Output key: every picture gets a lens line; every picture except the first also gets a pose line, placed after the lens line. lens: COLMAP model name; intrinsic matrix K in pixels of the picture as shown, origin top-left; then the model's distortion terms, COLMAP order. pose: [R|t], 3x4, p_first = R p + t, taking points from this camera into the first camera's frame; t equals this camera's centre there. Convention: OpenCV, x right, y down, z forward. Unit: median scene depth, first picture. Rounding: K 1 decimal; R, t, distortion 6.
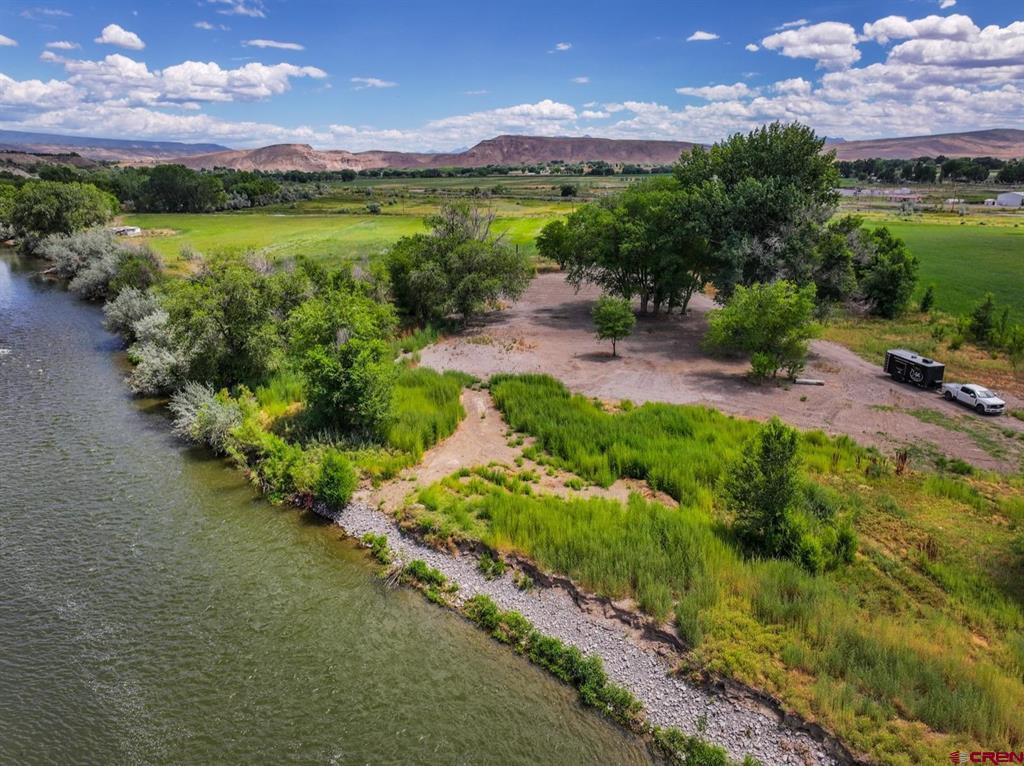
lens RADIAL K [[720.2, 0, 516.0], [0, 720.2, 379.5], [0, 0, 1]] dist [-0.004240, 0.025903]
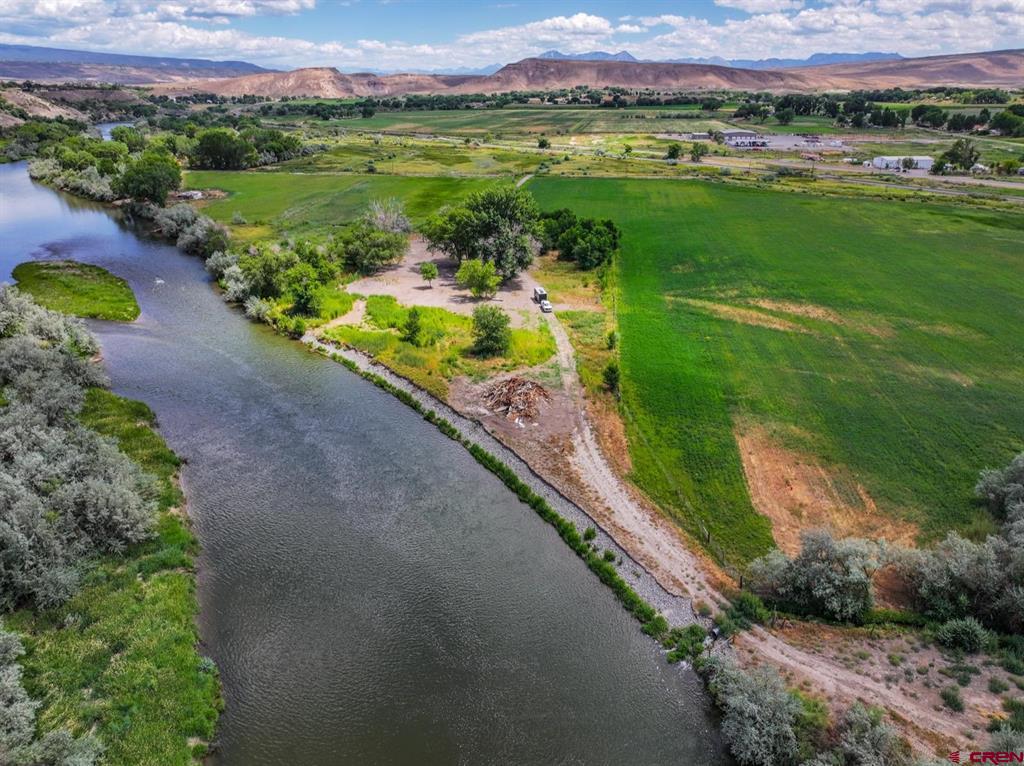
lens RADIAL K [[718.4, 0, 512.0], [0, 718.4, 383.0], [0, 0, 1]] dist [0.028695, -0.004791]
pose [[0.998710, 0.017324, -0.047730, 0.513413], [-0.012171, 0.994269, 0.106217, 0.023461], [0.049297, -0.105499, 0.993197, -1.306048]]
